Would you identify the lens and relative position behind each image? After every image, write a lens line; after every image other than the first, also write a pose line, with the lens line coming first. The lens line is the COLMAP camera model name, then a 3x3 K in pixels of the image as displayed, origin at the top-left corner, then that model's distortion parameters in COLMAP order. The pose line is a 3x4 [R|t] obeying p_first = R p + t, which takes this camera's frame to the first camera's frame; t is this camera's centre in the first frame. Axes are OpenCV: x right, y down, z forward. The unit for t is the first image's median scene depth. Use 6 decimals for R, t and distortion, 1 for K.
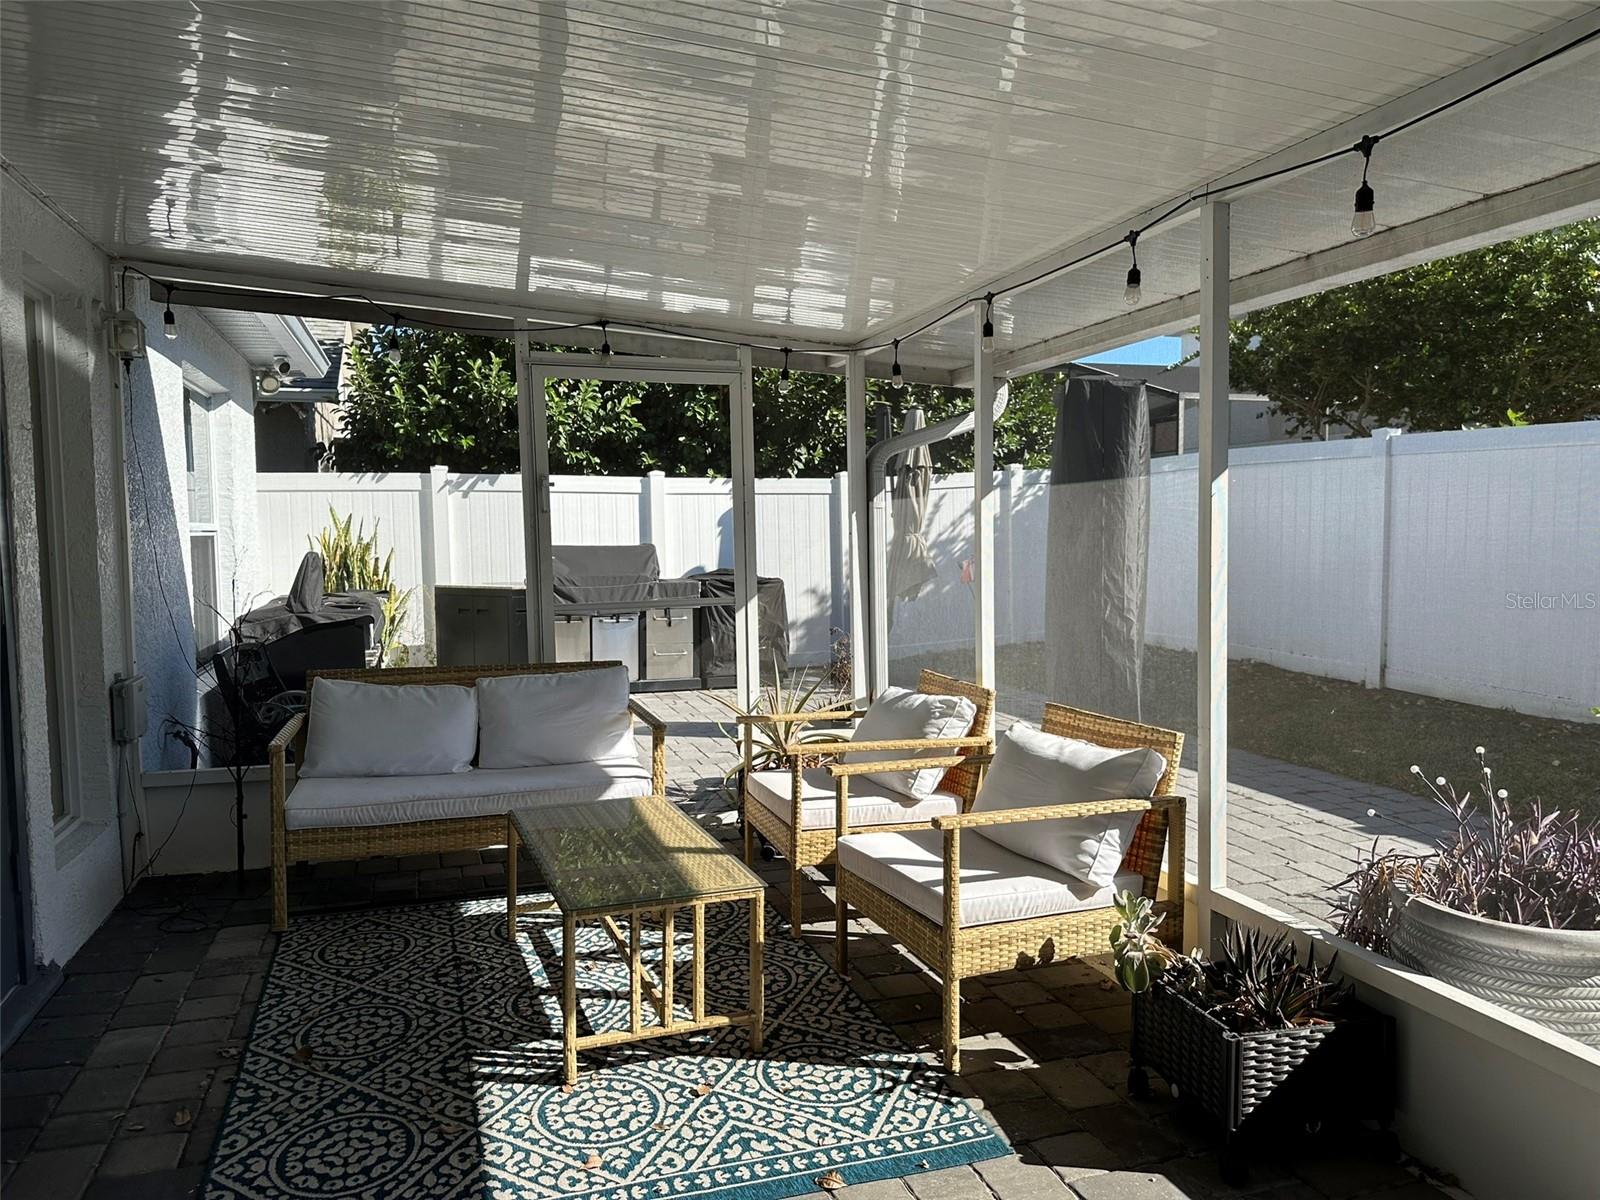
lens RADIAL K [[1102.3, 0, 808.7], [0, 1102.3, 604.8], [0, 0, 1]] dist [0.064999, -0.004189]
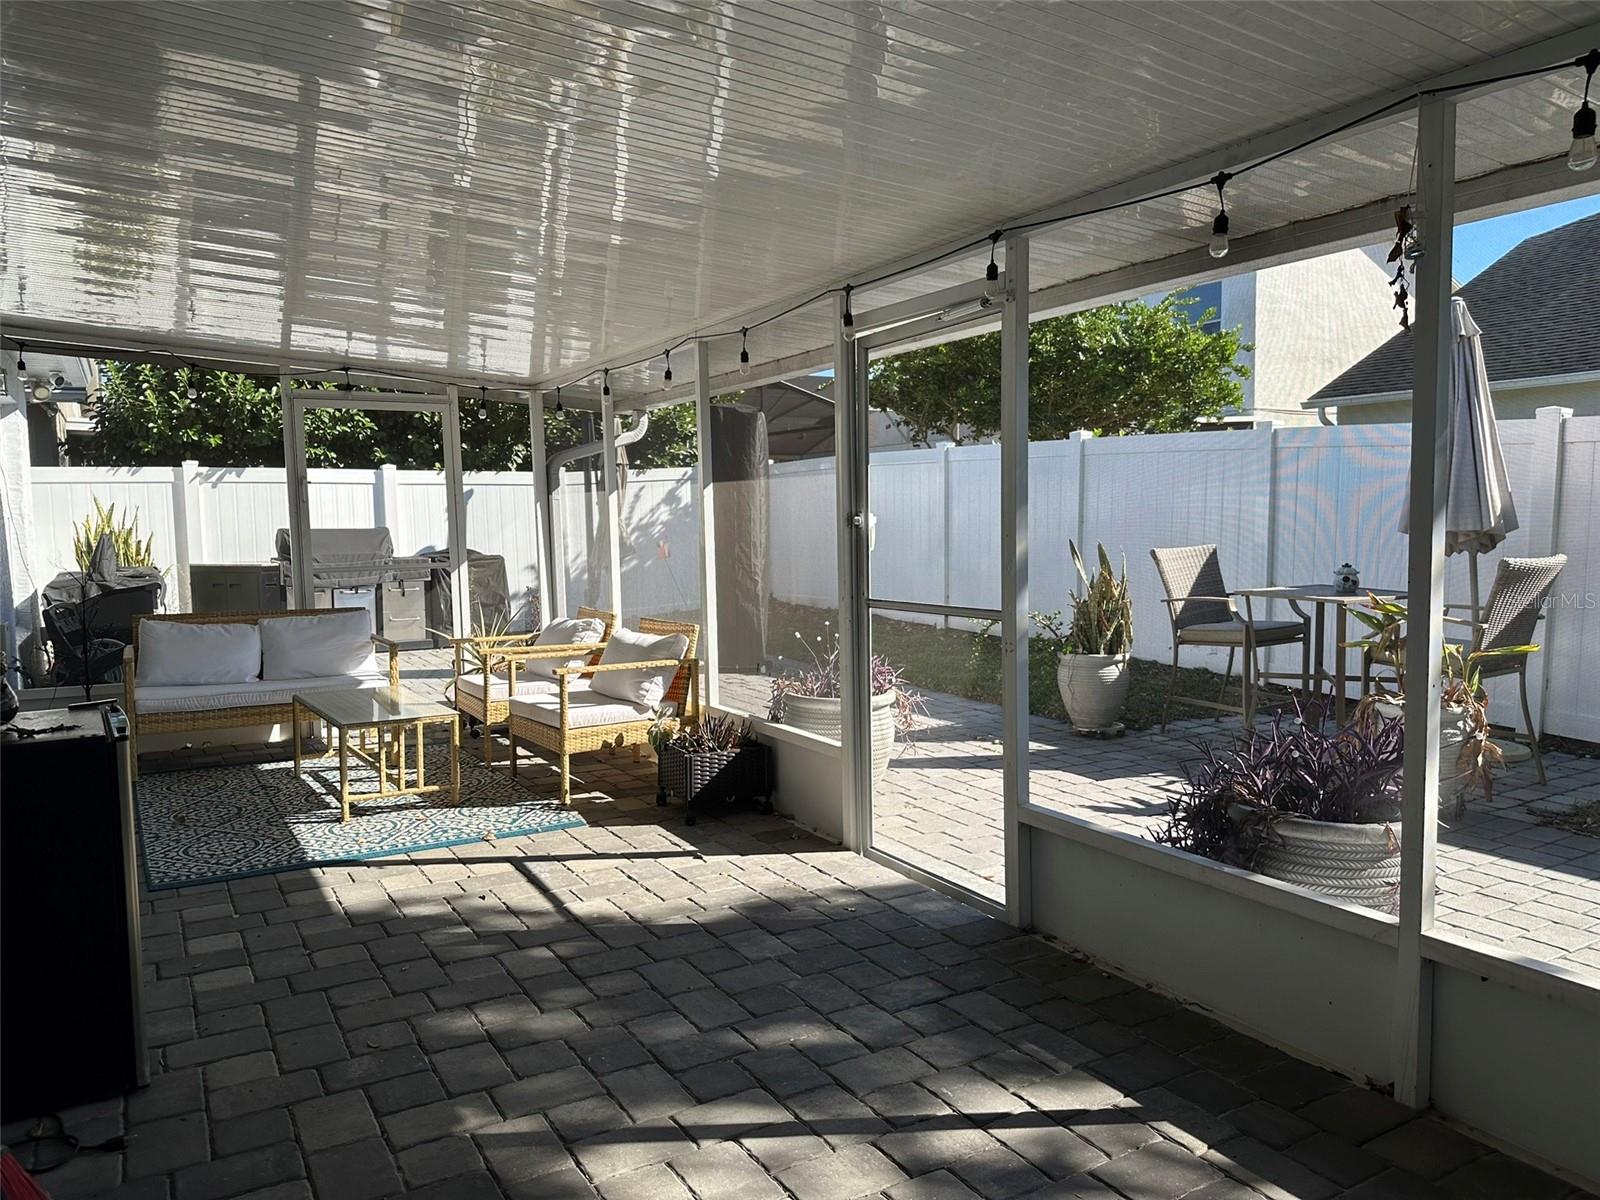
lens RADIAL K [[1128.8, 0, 796.3], [0, 1128.8, 609.0], [0, 0, 1]] dist [0.068441, -0.080005]
pose [[0.979107, -0.020527, 0.202309, 0.058926], [0.017899, 0.999730, 0.014812, 0.032625], [-0.202558, -0.010882, 0.979210, -0.419255]]
